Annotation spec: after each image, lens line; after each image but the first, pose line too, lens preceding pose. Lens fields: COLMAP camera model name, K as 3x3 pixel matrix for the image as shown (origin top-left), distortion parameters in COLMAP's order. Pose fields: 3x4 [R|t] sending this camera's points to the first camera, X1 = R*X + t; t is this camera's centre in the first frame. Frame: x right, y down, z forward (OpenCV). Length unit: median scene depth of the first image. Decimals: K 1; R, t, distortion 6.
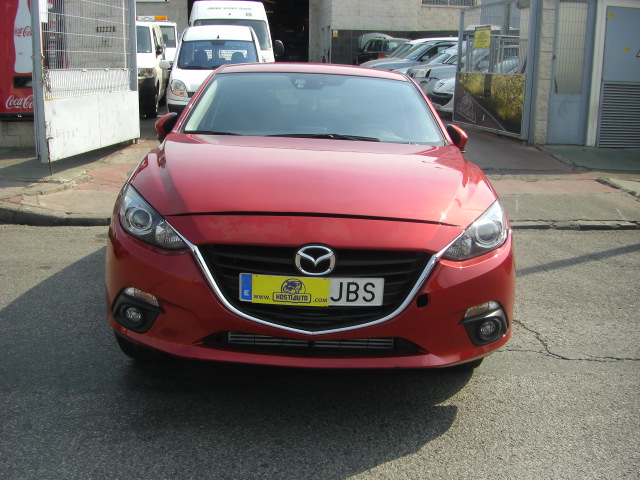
lens RADIAL K [[746.2, 0, 290.1], [0, 746.2, 262.8], [0, 0, 1]] dist [-0.211668, 0.179314]
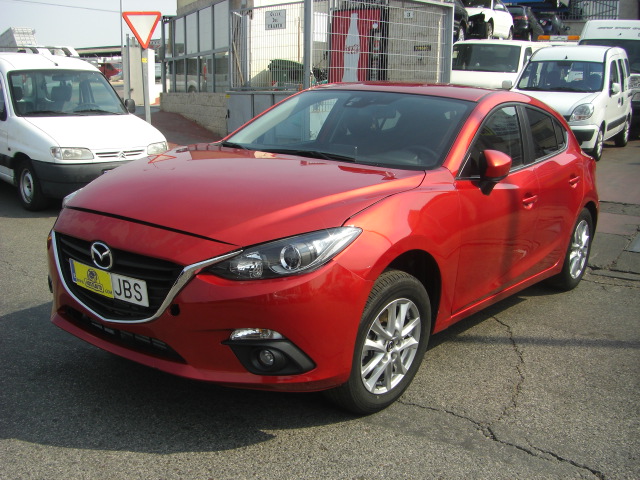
lens RADIAL K [[746.2, 0, 290.1], [0, 746.2, 262.8], [0, 0, 1]] dist [-0.211668, 0.179314]
pose [[0.777428, 0.142222, -0.612682, 0.931380], [-0.157285, 0.987111, 0.029561, -0.069679], [0.608989, 0.073384, 0.789777, 0.276960]]
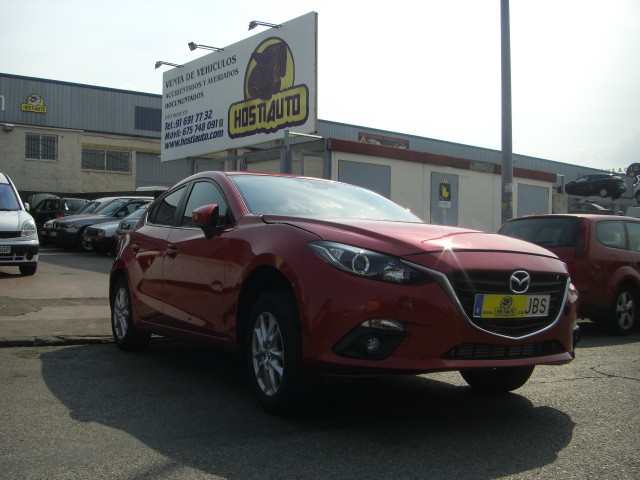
lens RADIAL K [[746.2, 0, 290.1], [0, 746.2, 262.8], [0, 0, 1]] dist [-0.211668, 0.179314]
pose [[0.865472, -0.003539, 0.500945, -0.971036], [0.117994, 0.973281, -0.196980, 0.171820], [-0.486863, 0.229589, 0.842765, 0.071642]]
